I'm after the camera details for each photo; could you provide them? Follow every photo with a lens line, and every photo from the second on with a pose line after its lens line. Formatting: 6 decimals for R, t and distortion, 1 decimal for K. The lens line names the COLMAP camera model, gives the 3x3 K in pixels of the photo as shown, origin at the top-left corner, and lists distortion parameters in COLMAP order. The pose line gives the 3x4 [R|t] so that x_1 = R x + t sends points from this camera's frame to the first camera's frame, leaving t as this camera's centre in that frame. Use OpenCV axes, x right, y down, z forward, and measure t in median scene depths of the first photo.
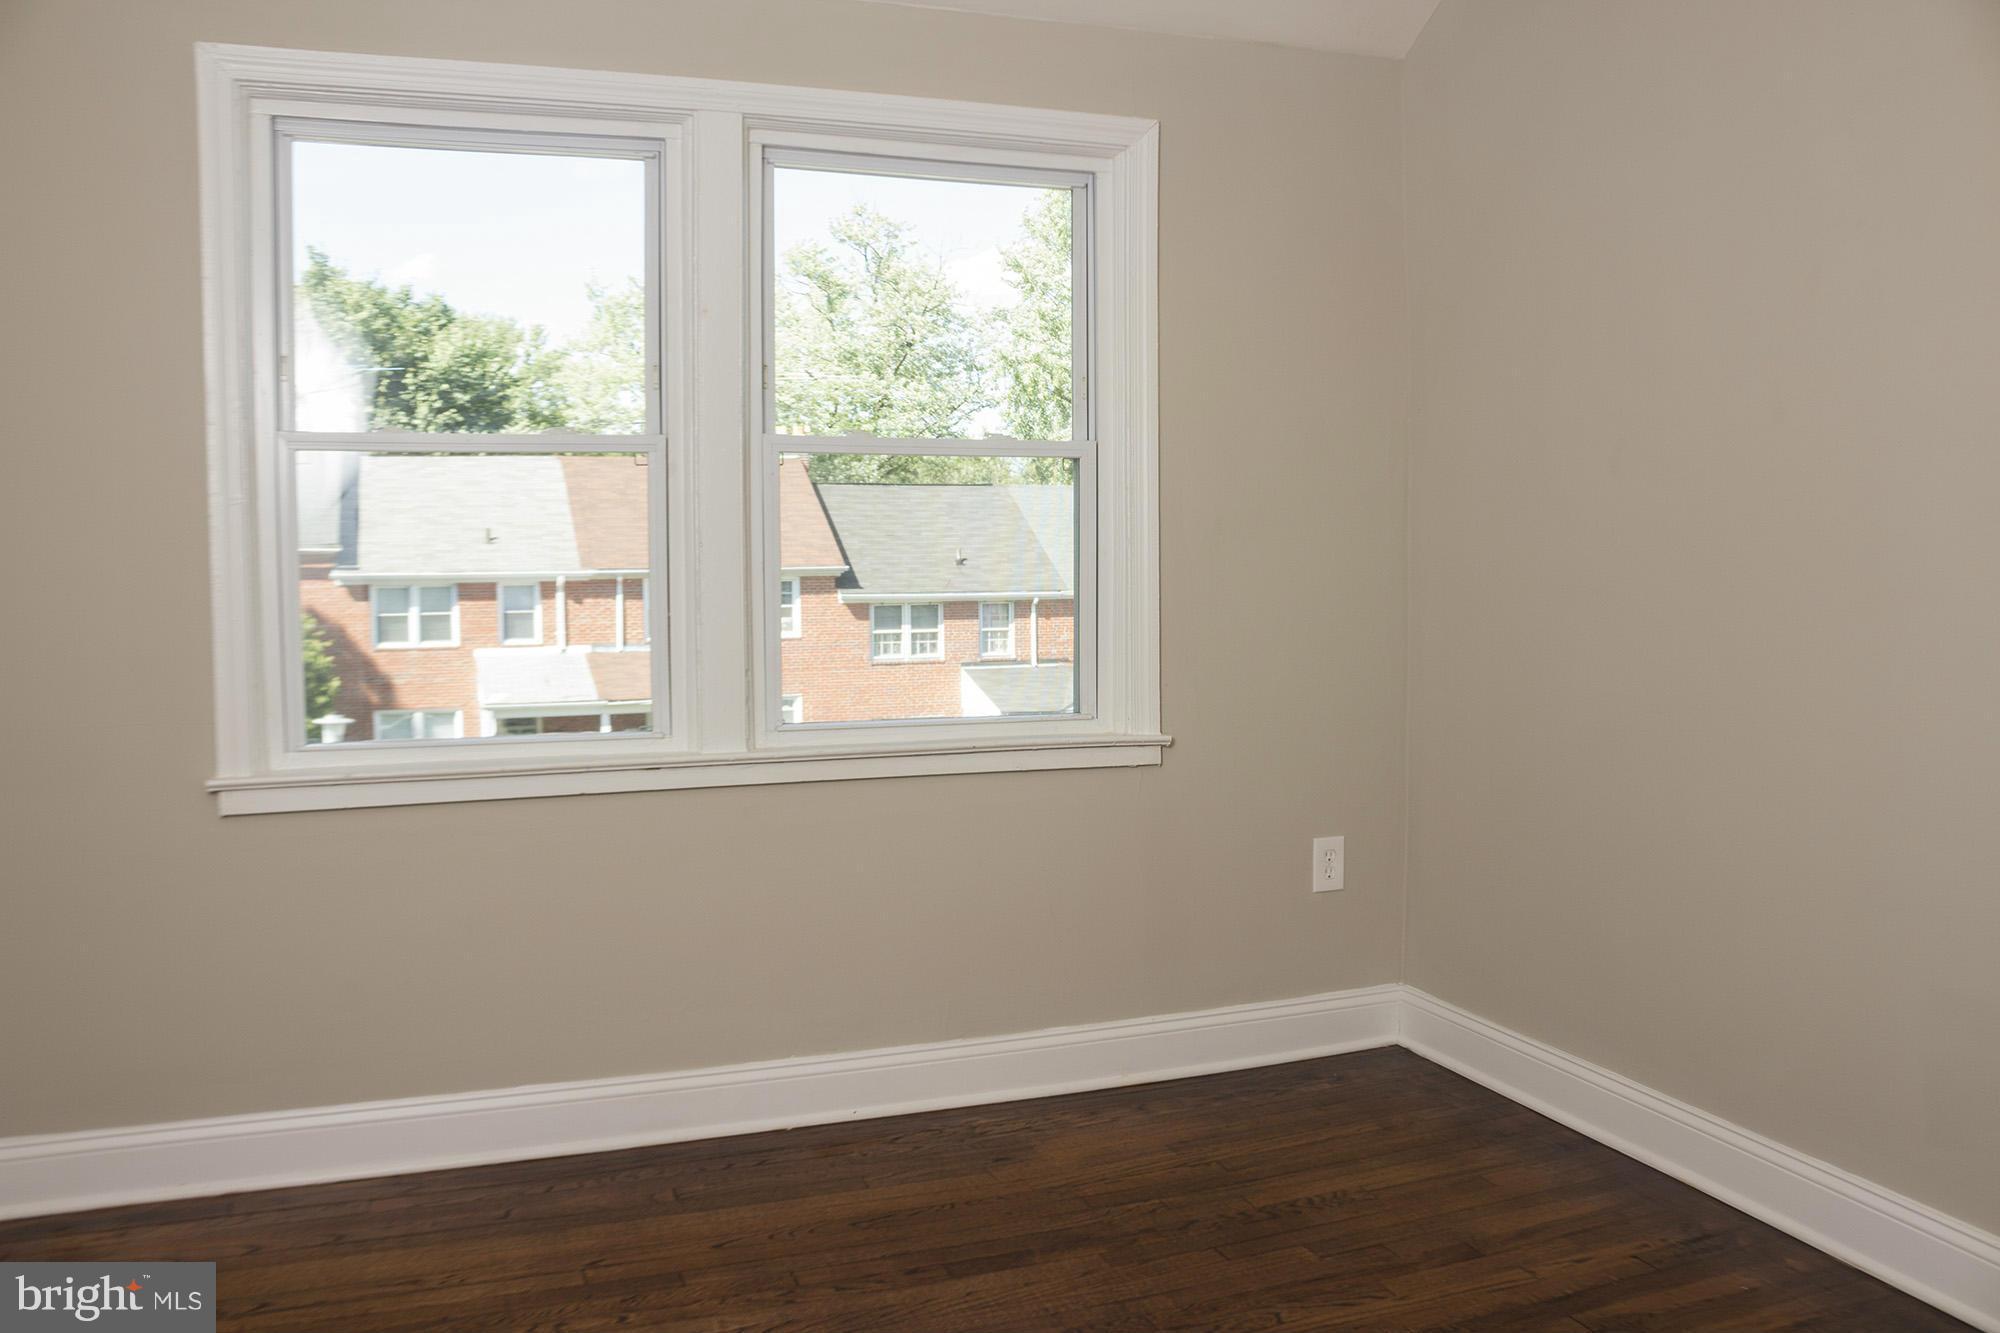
lens RADIAL K [[1666.5, 0, 1032.1], [0, 1666.5, 668.0], [0, 0, 1]] dist [-0.153395, 0.117807]
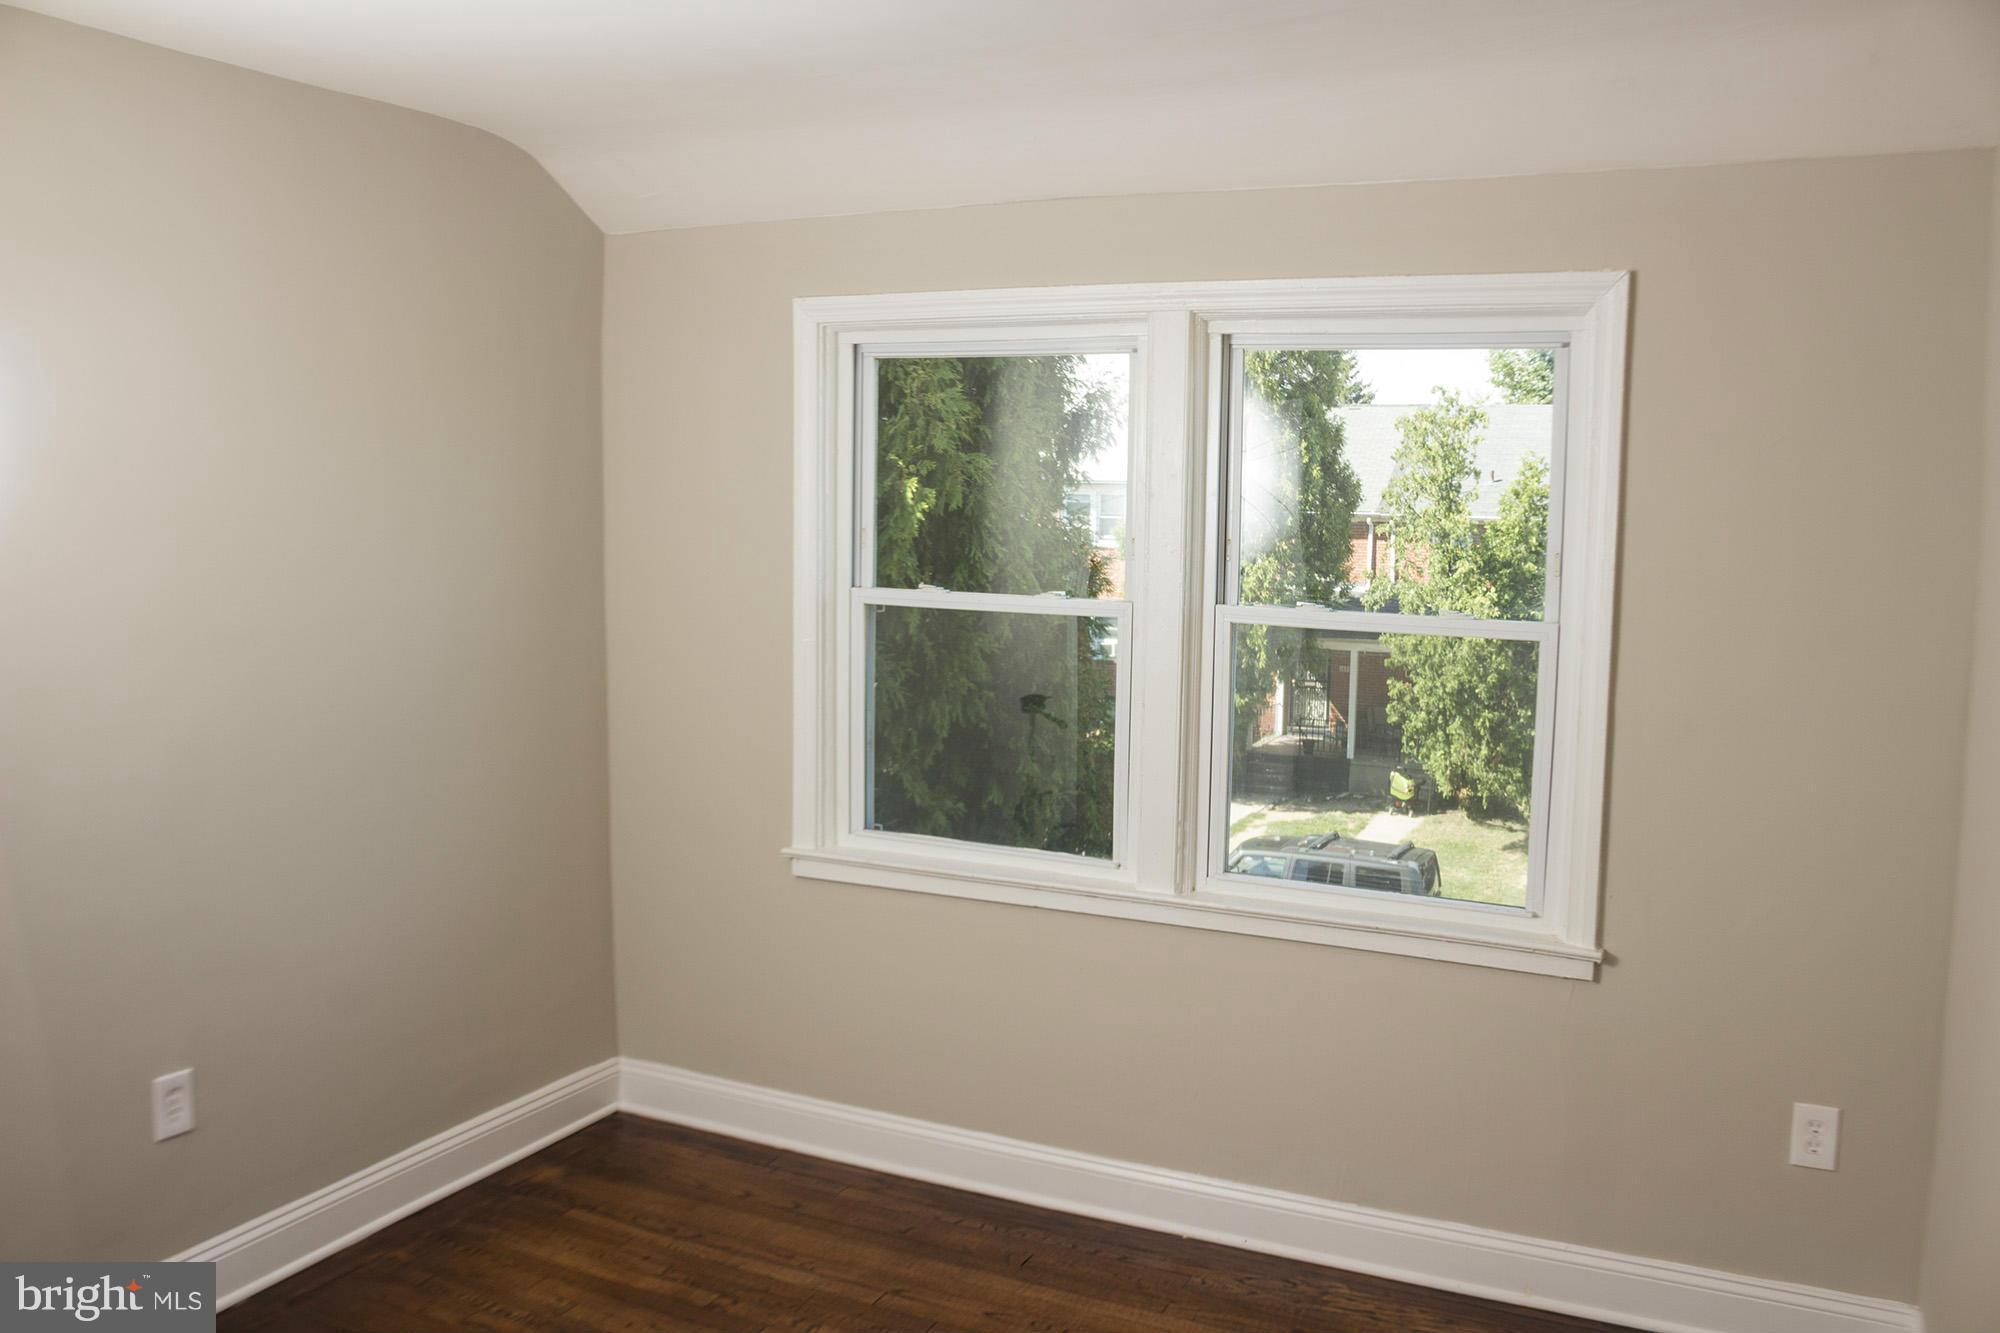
lens RADIAL K [[1666.5, 0, 1032.1], [0, 1666.5, 668.0], [0, 0, 1]] dist [-0.153395, 0.117807]
pose [[0.681265, 0.094958, -0.725852, 0.581900], [-0.072903, 0.995422, 0.061800, -0.170016], [0.728398, 0.010815, 0.685069, 0.185241]]
